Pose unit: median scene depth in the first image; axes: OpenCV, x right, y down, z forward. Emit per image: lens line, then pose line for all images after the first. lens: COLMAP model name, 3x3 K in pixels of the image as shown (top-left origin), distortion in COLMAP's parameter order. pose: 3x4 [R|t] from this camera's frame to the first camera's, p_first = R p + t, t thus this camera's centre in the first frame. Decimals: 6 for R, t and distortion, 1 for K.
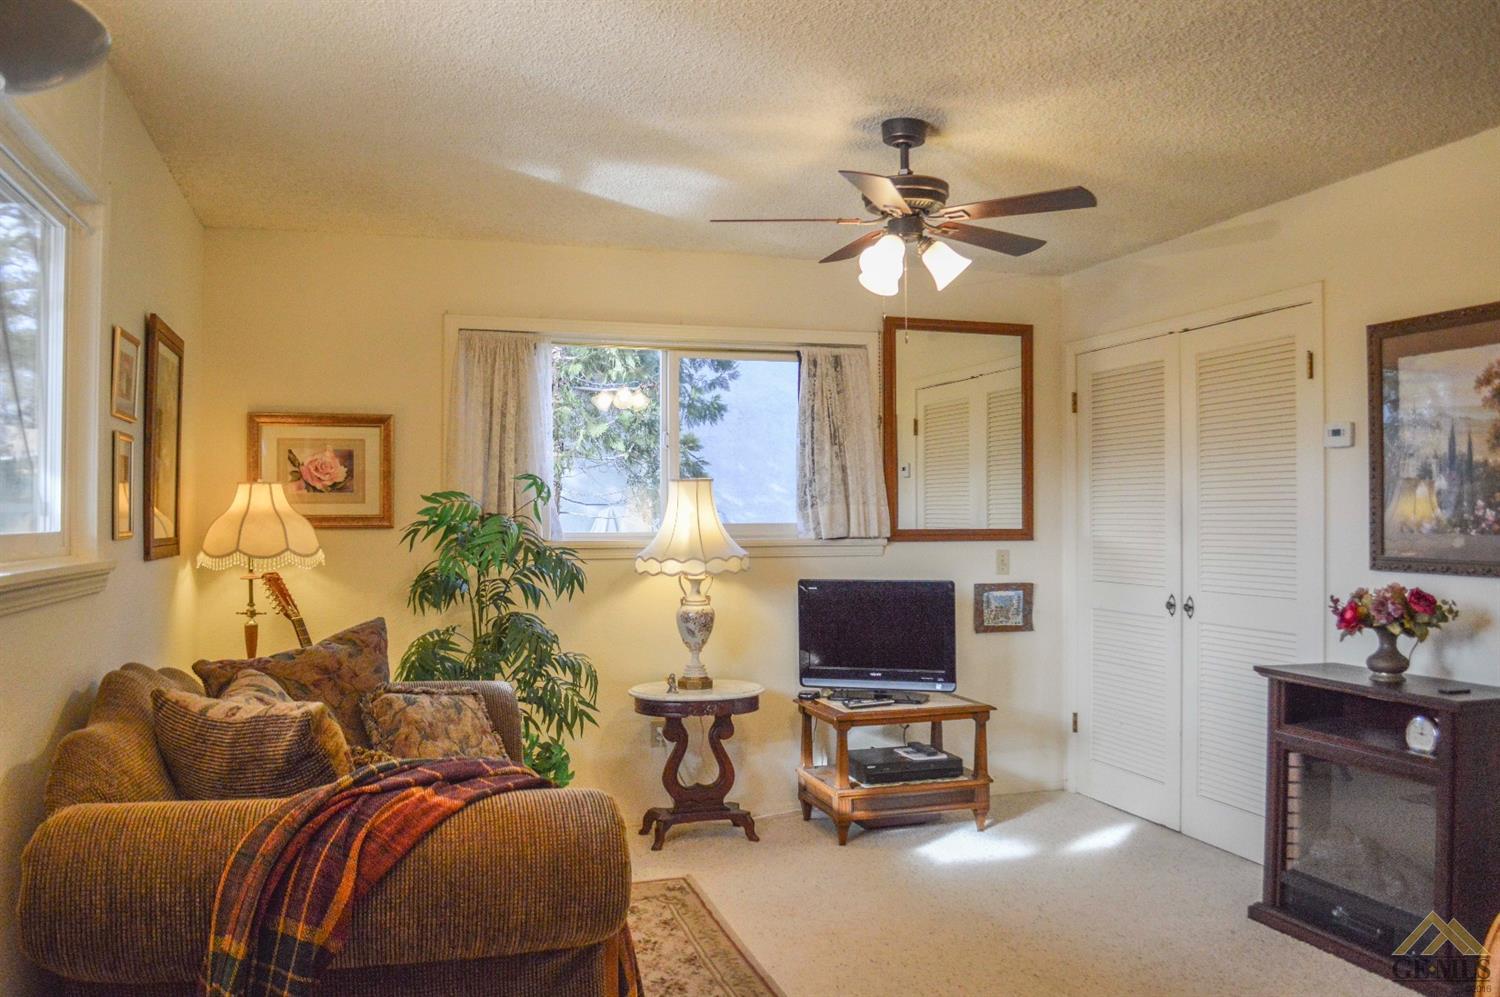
lens RADIAL K [[1235.9, 0, 732.4], [0, 1235.9, 497.6], [0, 0, 1]] dist [-0.080387, 0.014322]
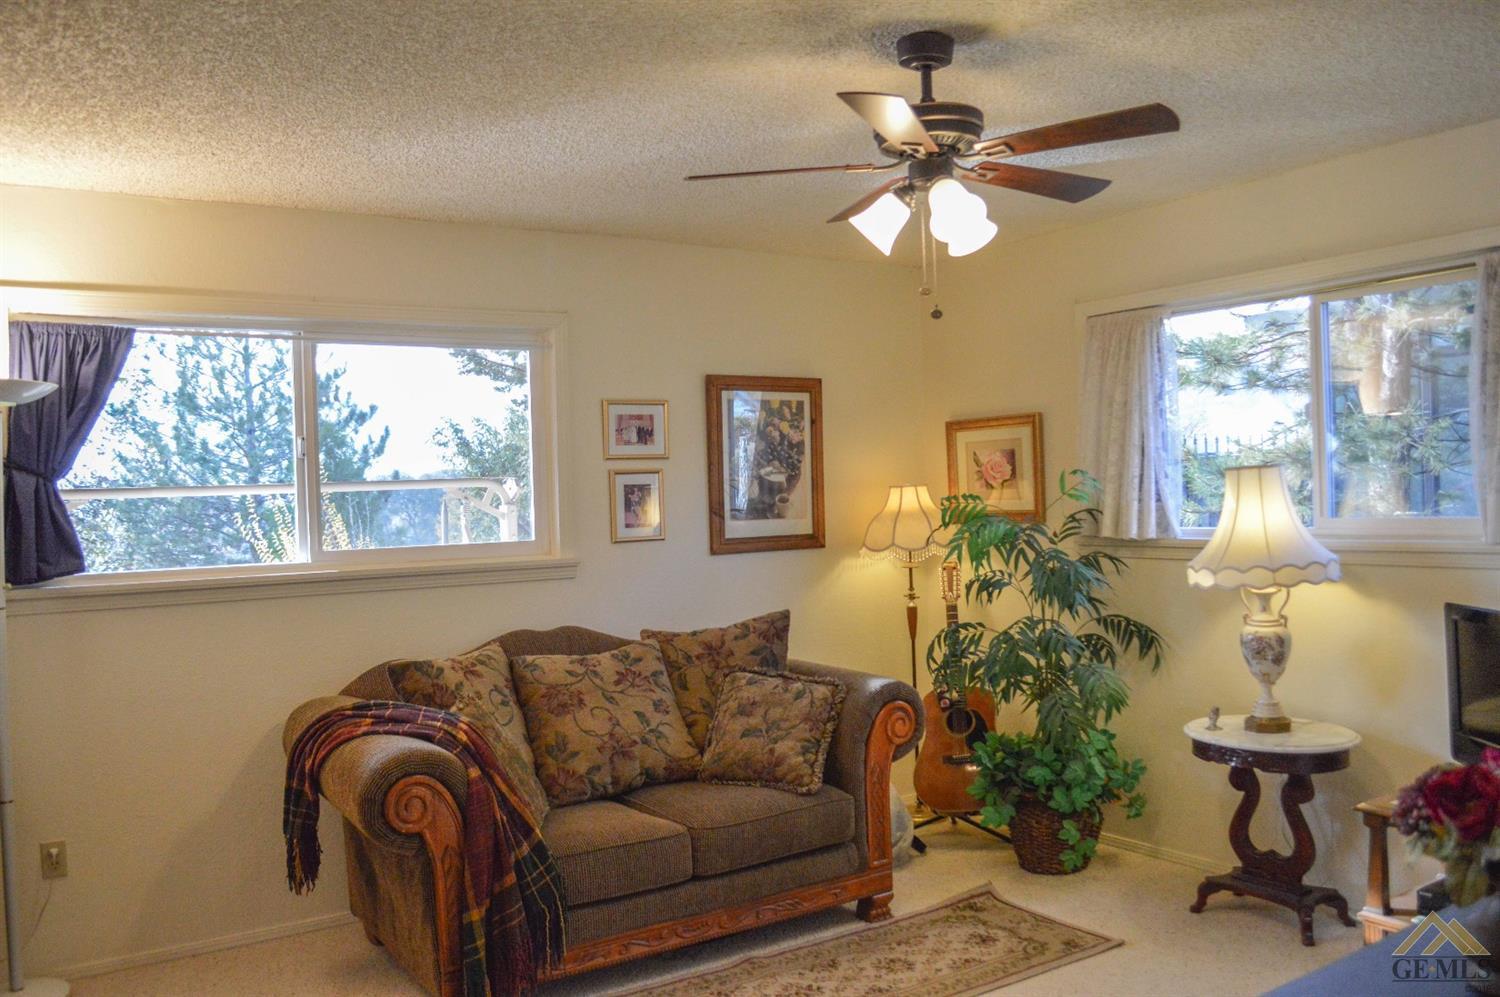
lens RADIAL K [[1235.9, 0, 732.4], [0, 1235.9, 497.6], [0, 0, 1]] dist [-0.080387, 0.014322]
pose [[0.294190, -0.005169, -0.955733, 0.622356], [0.046462, 0.998880, 0.008900, -0.017620], [0.954617, -0.047024, 0.294101, 0.455466]]
